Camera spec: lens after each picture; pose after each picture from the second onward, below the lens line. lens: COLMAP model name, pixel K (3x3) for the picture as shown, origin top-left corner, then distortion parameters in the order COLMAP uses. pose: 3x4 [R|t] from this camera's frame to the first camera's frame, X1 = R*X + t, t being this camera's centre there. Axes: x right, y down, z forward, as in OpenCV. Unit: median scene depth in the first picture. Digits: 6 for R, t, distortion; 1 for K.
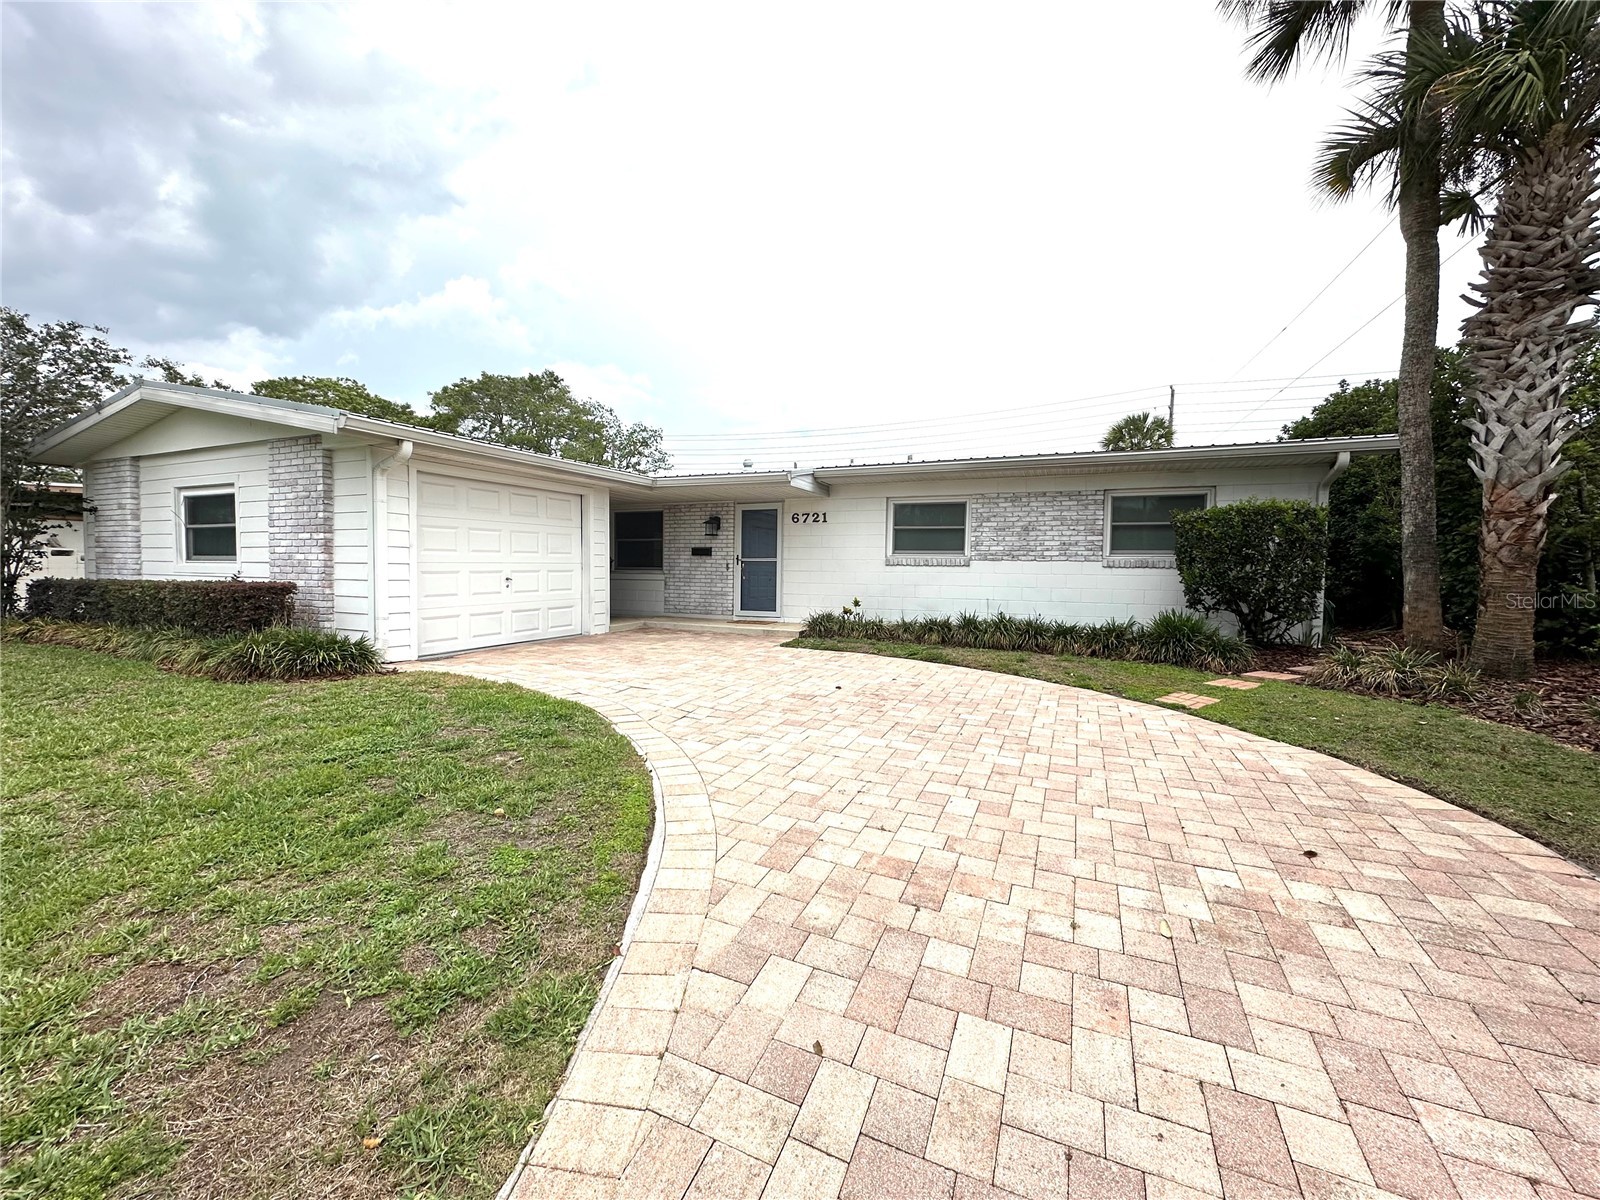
lens RADIAL K [[637.9, 0, 795.7], [0, 637.9, 594.6], [0, 0, 1]] dist [-0.003580, 0.001161]
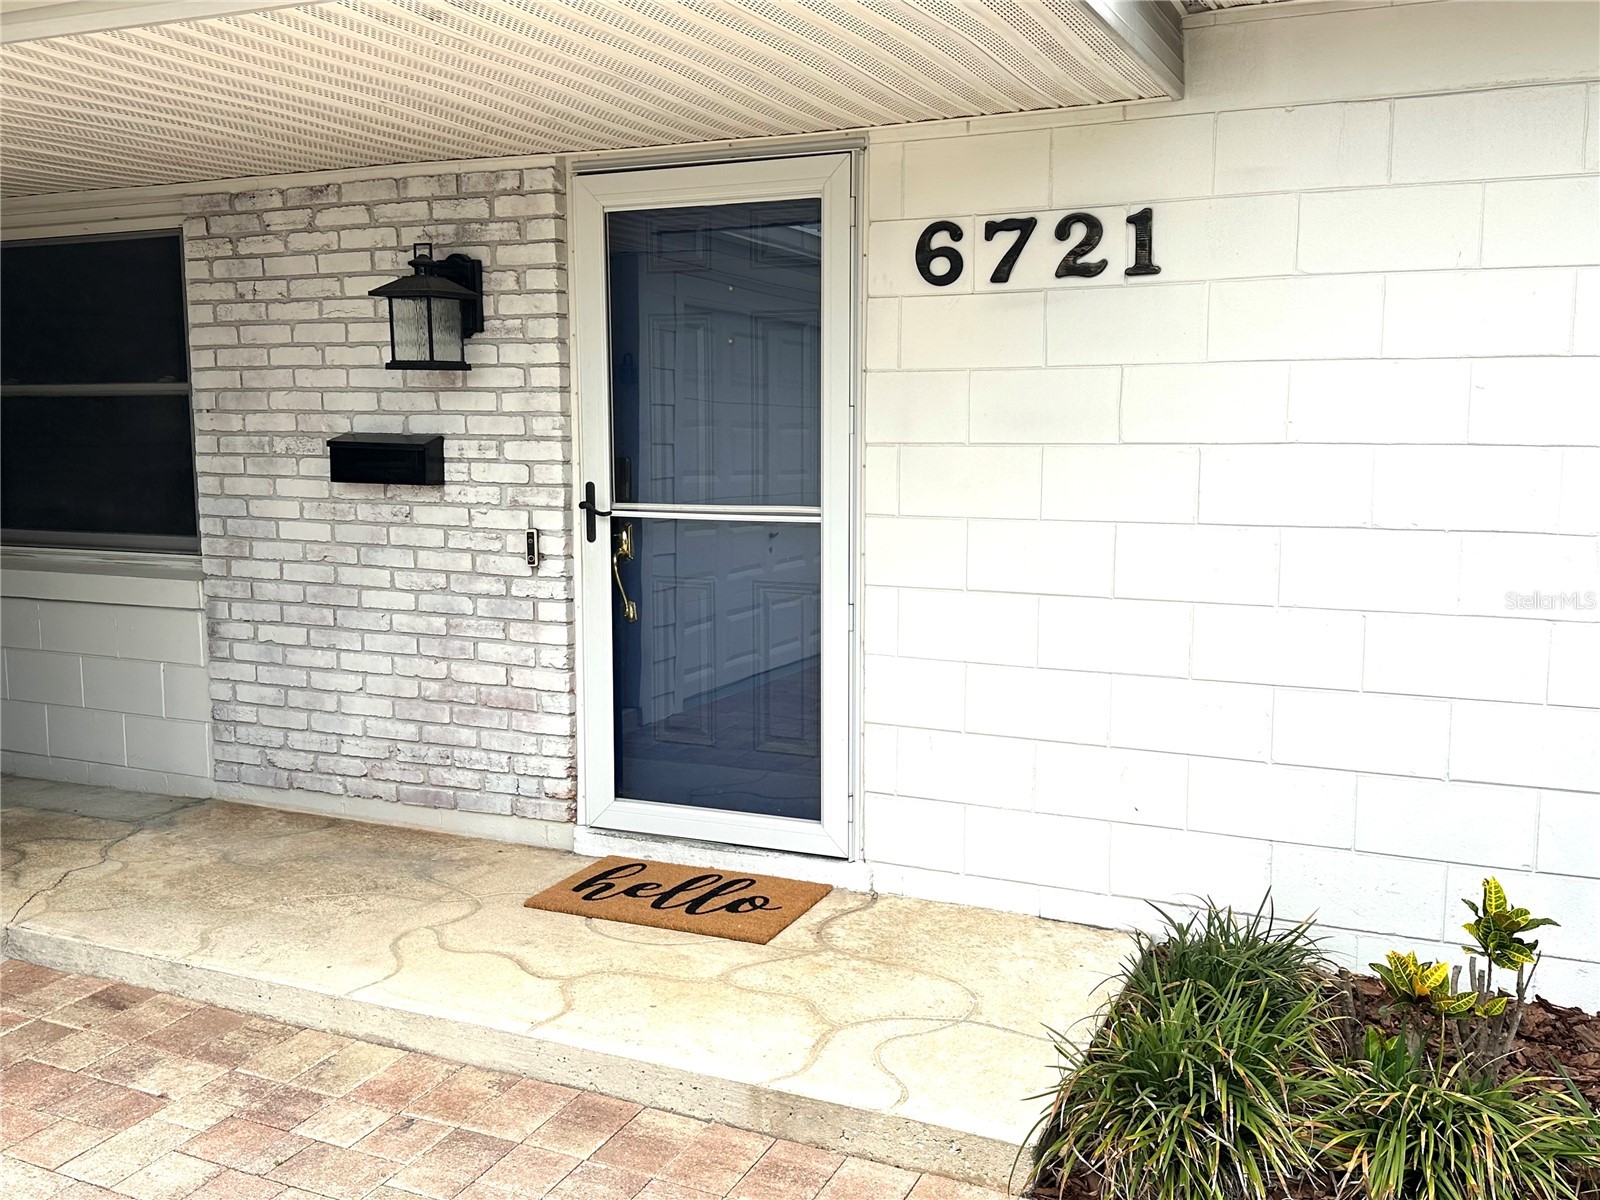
lens RADIAL K [[1481.2, 0, 800.5], [0, 1481.2, 601.5], [0, 0, 1]] dist [0.053943, 0.000000]
pose [[0.999859, -0.014143, -0.009105, -0.031049], [0.014908, 0.995802, 0.090310, -0.065152], [0.007790, -0.090433, 0.995872, 0.600035]]
